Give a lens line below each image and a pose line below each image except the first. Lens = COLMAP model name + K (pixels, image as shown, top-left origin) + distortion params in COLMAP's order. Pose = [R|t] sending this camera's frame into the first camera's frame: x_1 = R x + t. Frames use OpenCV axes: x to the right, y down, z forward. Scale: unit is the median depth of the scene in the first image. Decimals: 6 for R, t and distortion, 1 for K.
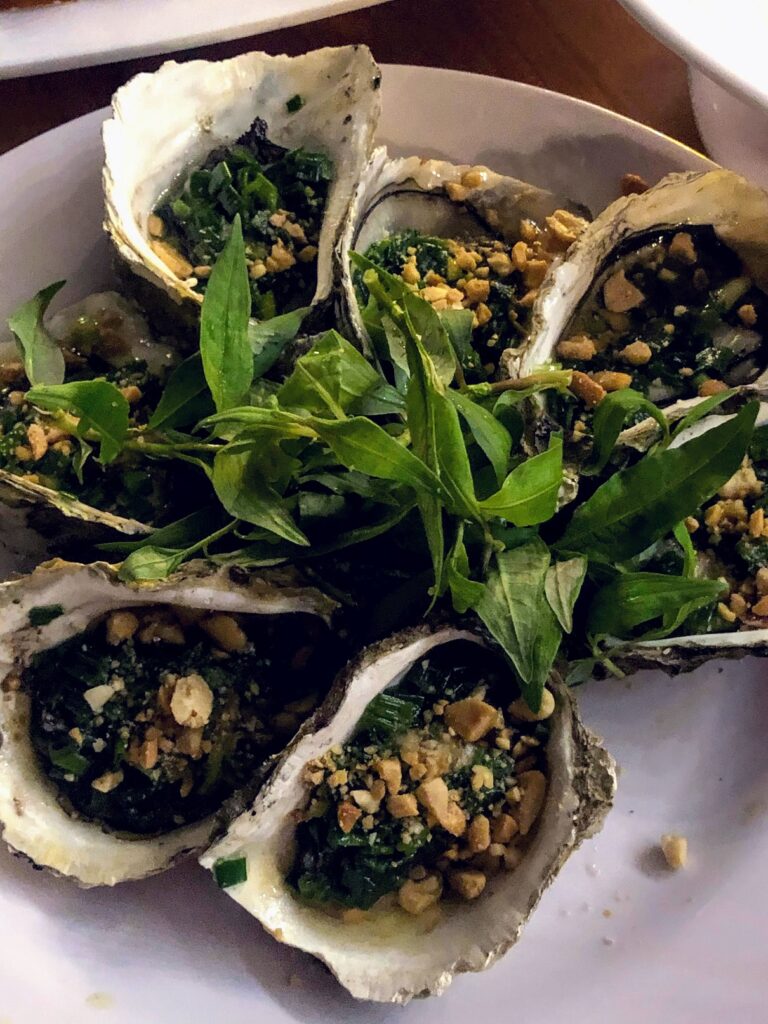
lens RADIAL K [[1553.5, 0, 377.3], [0, 1553.5, 506.2], [0, 0, 1]] dist [0.105866, 0.000000]
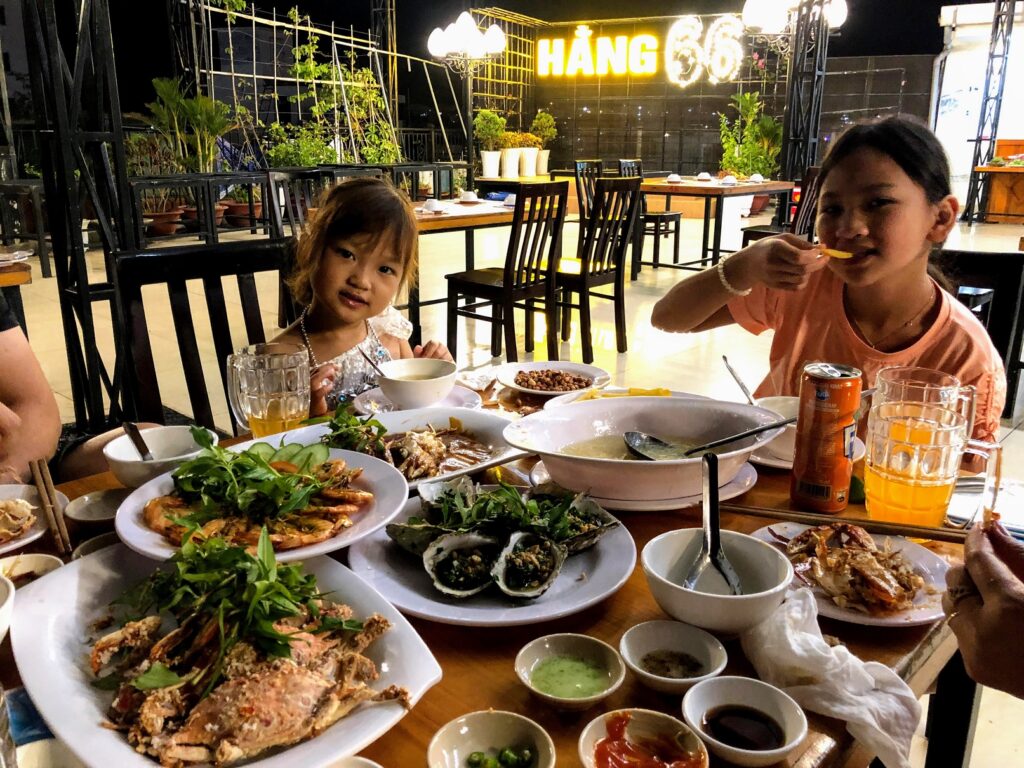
lens RADIAL K [[832.4, 0, 508.5], [0, 832.4, 389.1], [0, 0, 1]] dist [0.051803, -0.064792]
pose [[0.956645, -0.087482, 0.277808, -0.671781], [0.253546, 0.719540, -0.646512, 1.389482], [-0.143336, 0.688919, 0.710525, -1.116966]]
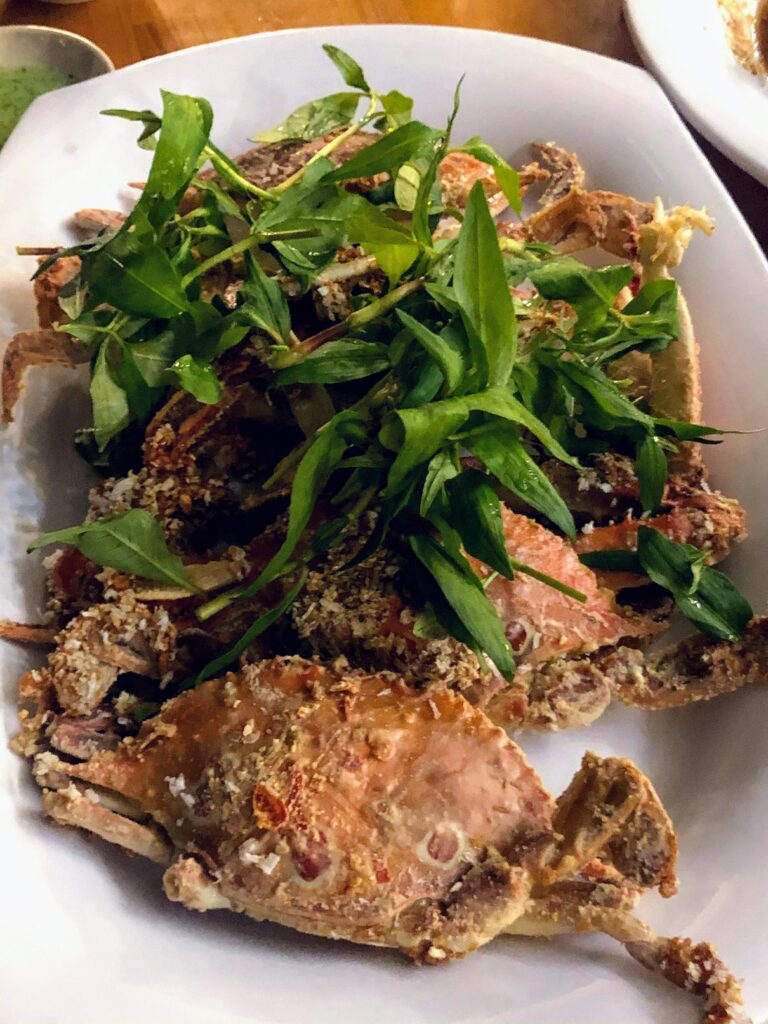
lens RADIAL K [[1553.5, 0, 382.5], [0, 1553.5, 510.6], [0, 0, 1]] dist [0.105866, 0.000000]
pose [[0.936627, 0.250063, -0.245354, -0.475779], [-0.290689, 0.945626, -0.145916, 0.537063], [0.195525, 0.207990, 0.958389, -0.395020]]
